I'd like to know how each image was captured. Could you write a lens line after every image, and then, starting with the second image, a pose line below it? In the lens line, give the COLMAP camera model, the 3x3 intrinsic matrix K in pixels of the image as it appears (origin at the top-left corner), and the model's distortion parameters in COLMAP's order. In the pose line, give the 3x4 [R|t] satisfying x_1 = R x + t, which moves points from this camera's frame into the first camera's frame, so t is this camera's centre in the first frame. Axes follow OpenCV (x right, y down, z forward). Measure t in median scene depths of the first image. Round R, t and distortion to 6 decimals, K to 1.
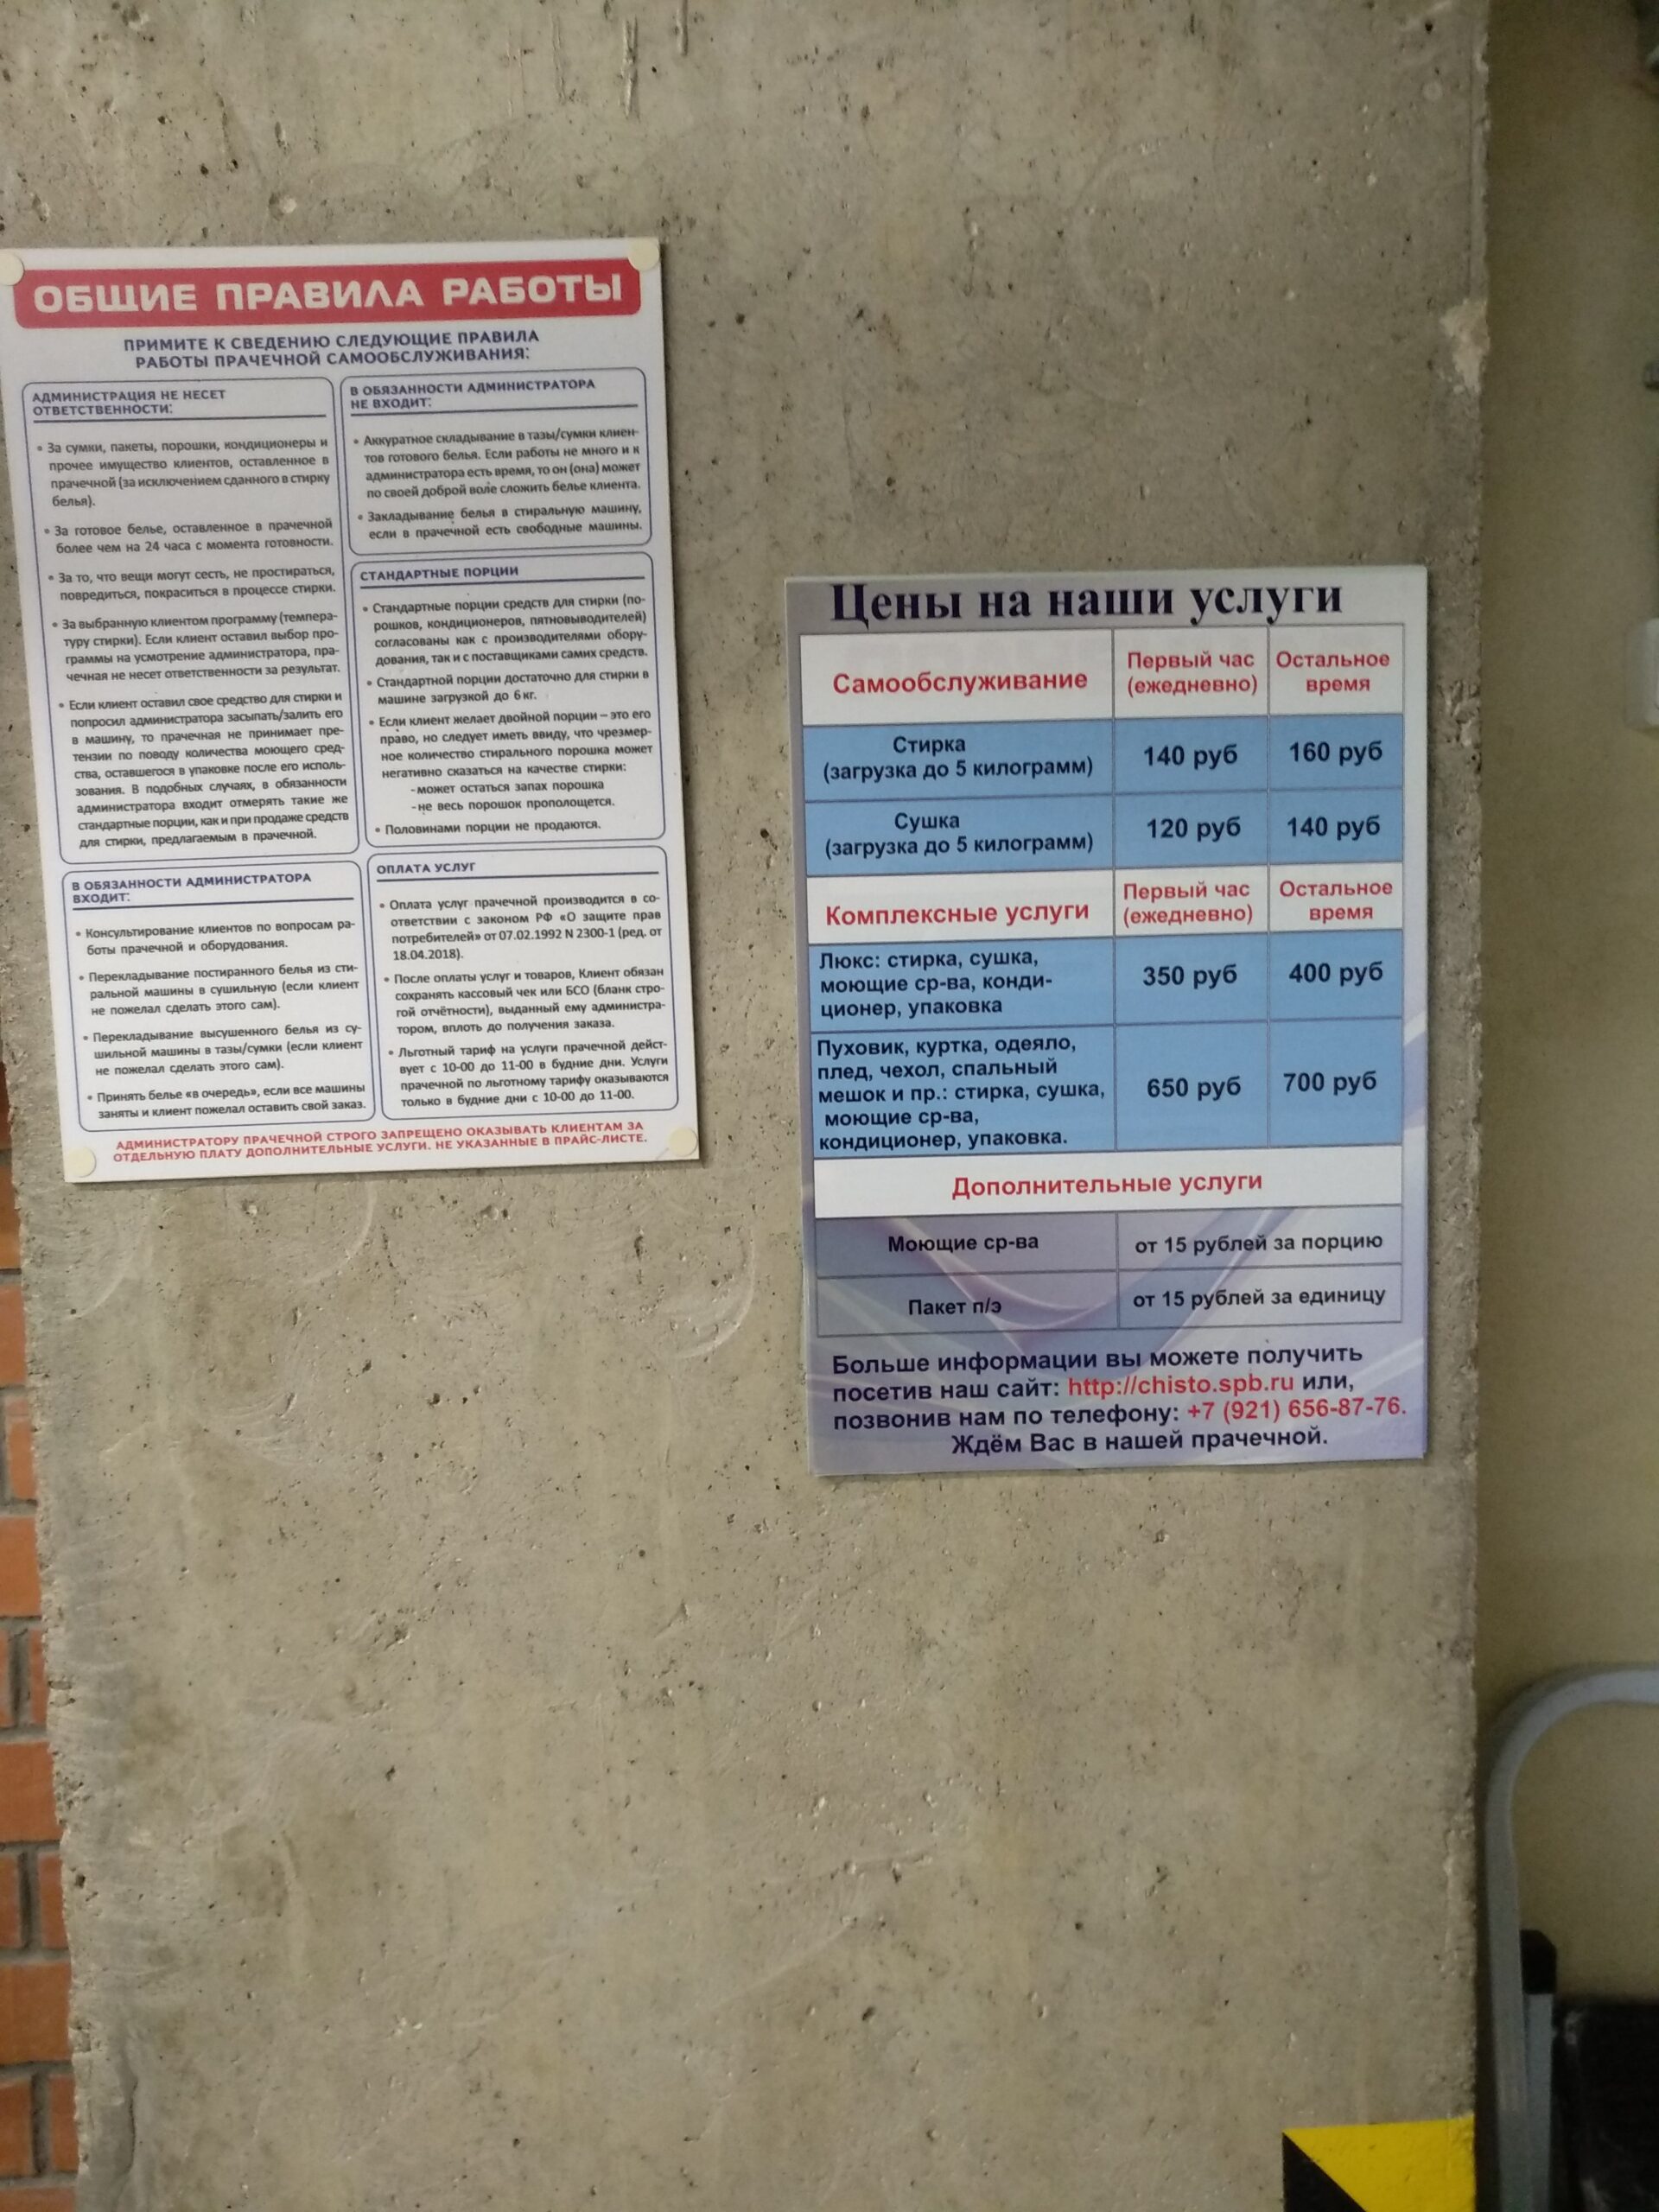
lens RADIAL K [[1710.5, 0, 841.3], [0, 1710.5, 1124.1], [0, 0, 1]] dist [-0.010340, 0.021065]
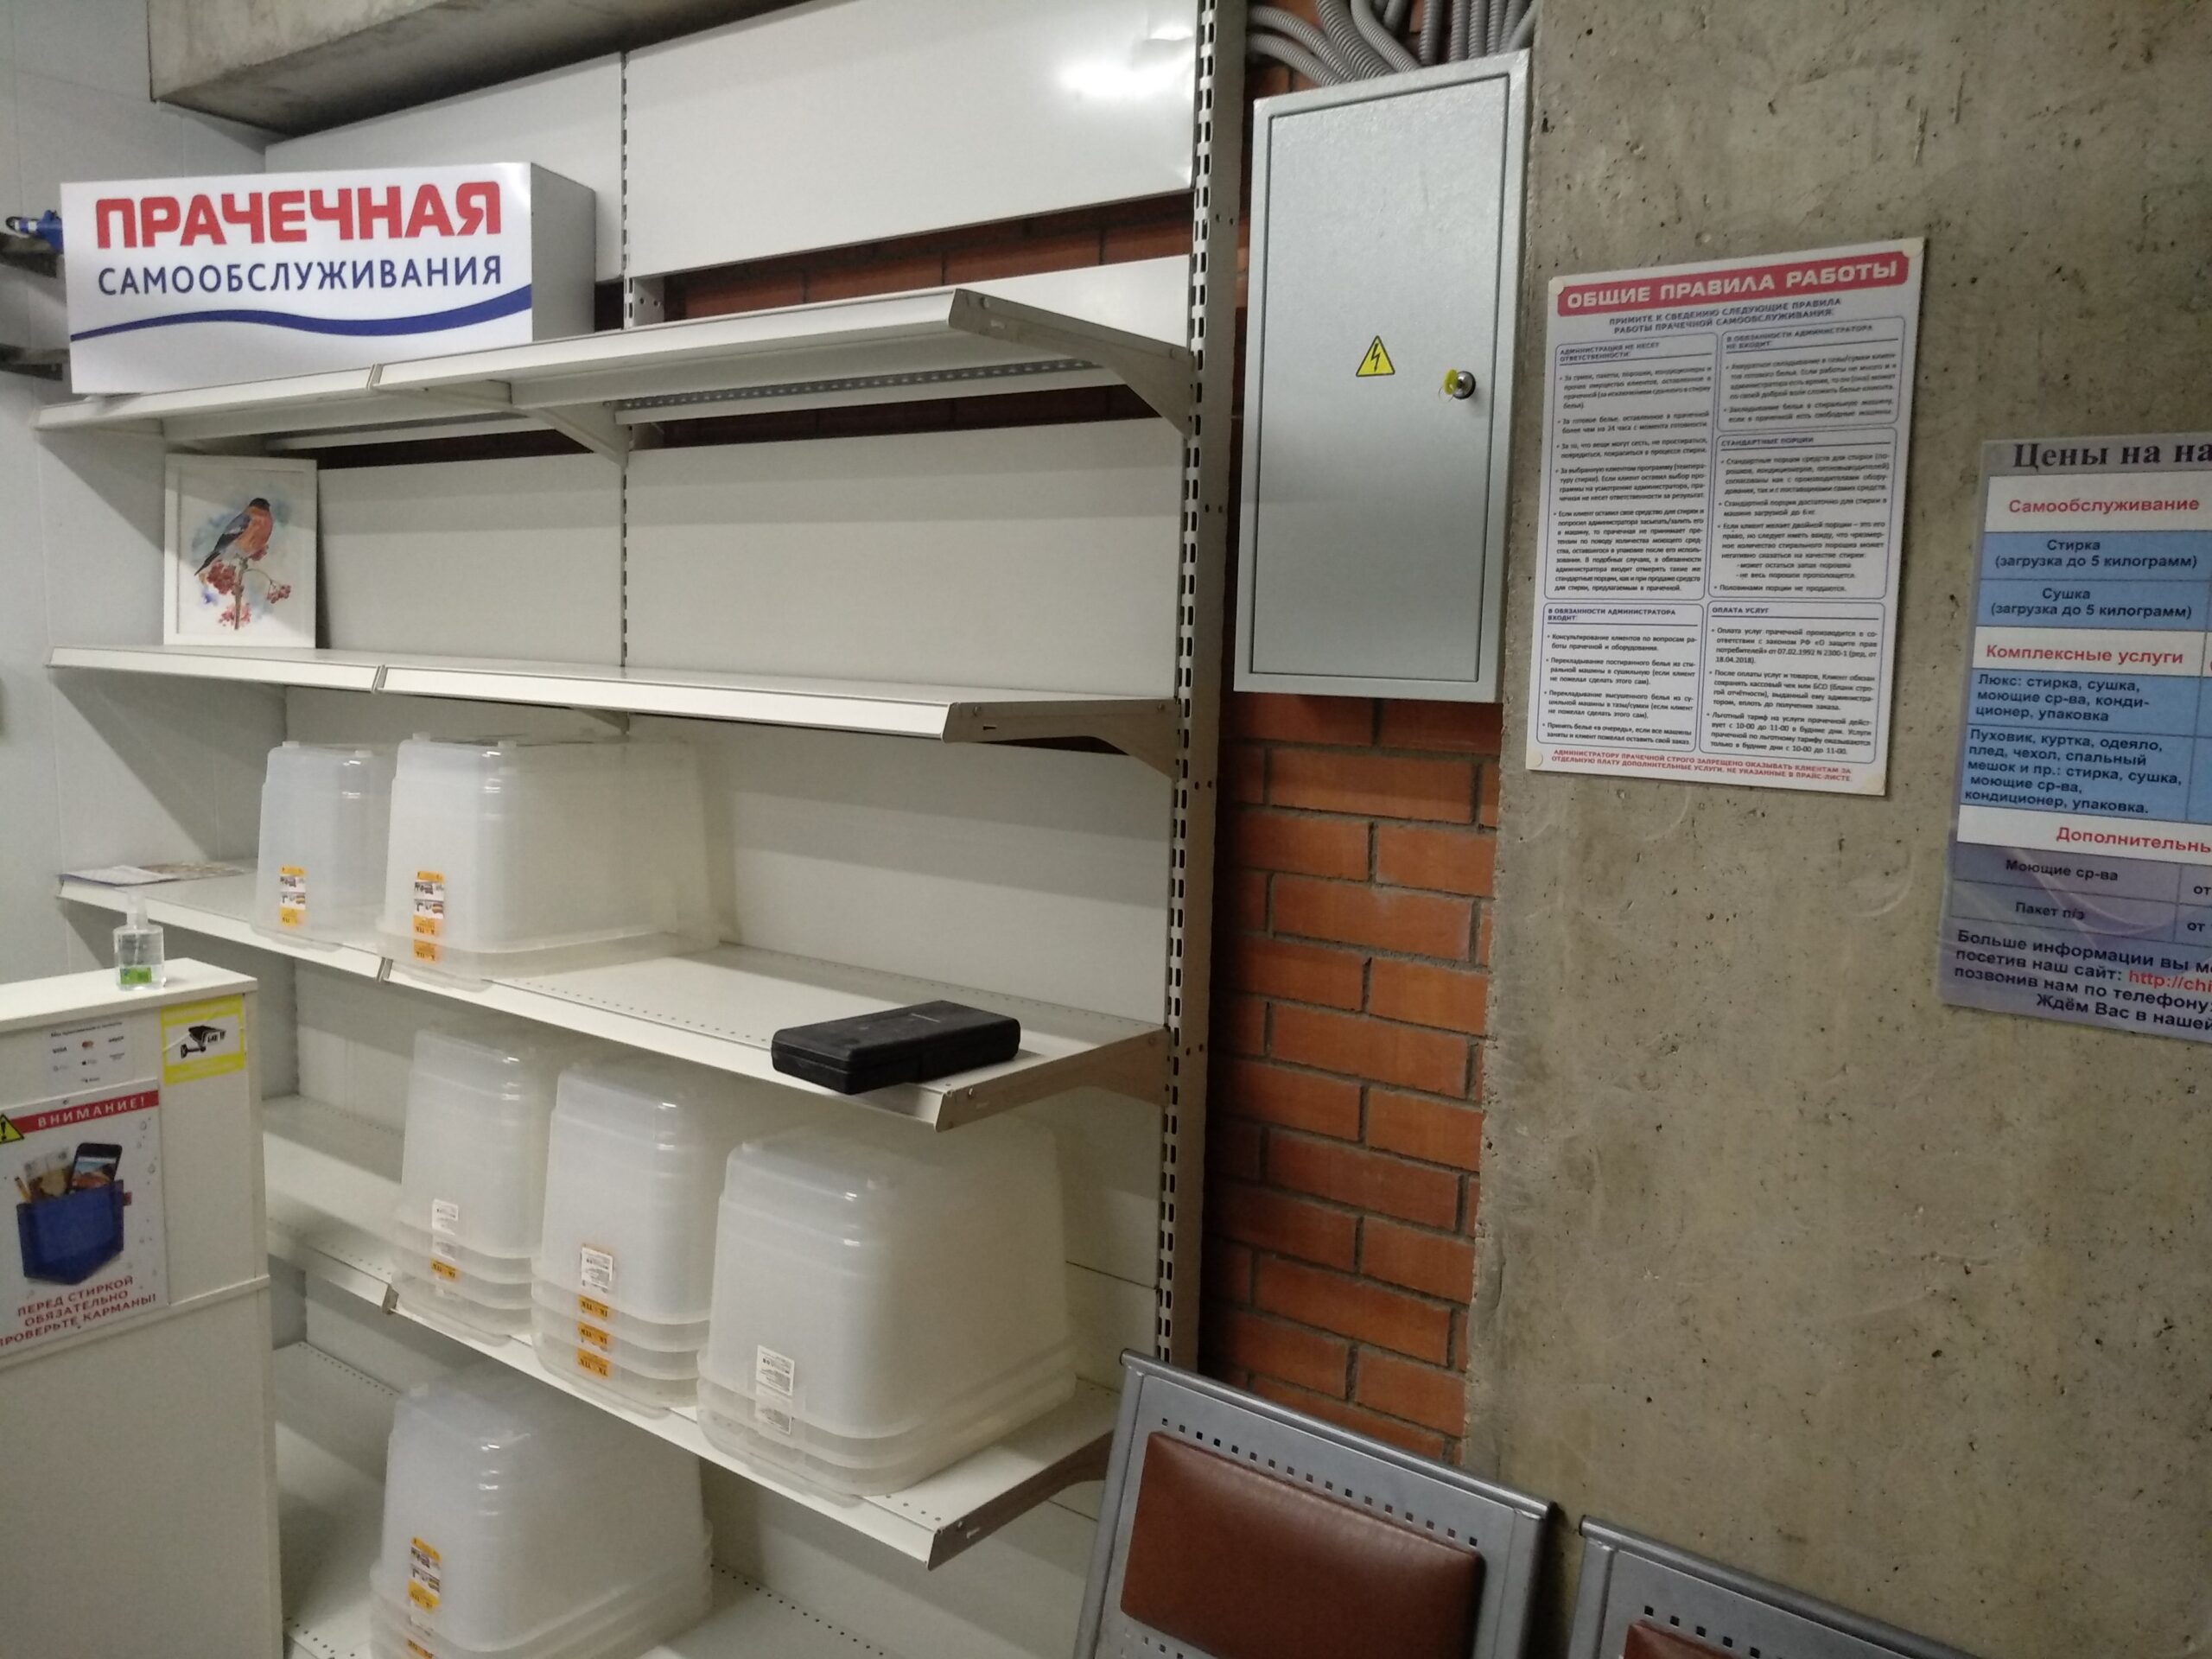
lens RADIAL K [[1710.5, 0, 1110.4], [0, 1710.5, 827.6], [0, 0, 1]] dist [-0.010340, 0.021065]
pose [[0.767323, 0.125945, -0.628772, 0.381427], [-0.103033, 0.991998, 0.072964, 0.008530], [0.632930, 0.008797, 0.774159, -0.737577]]
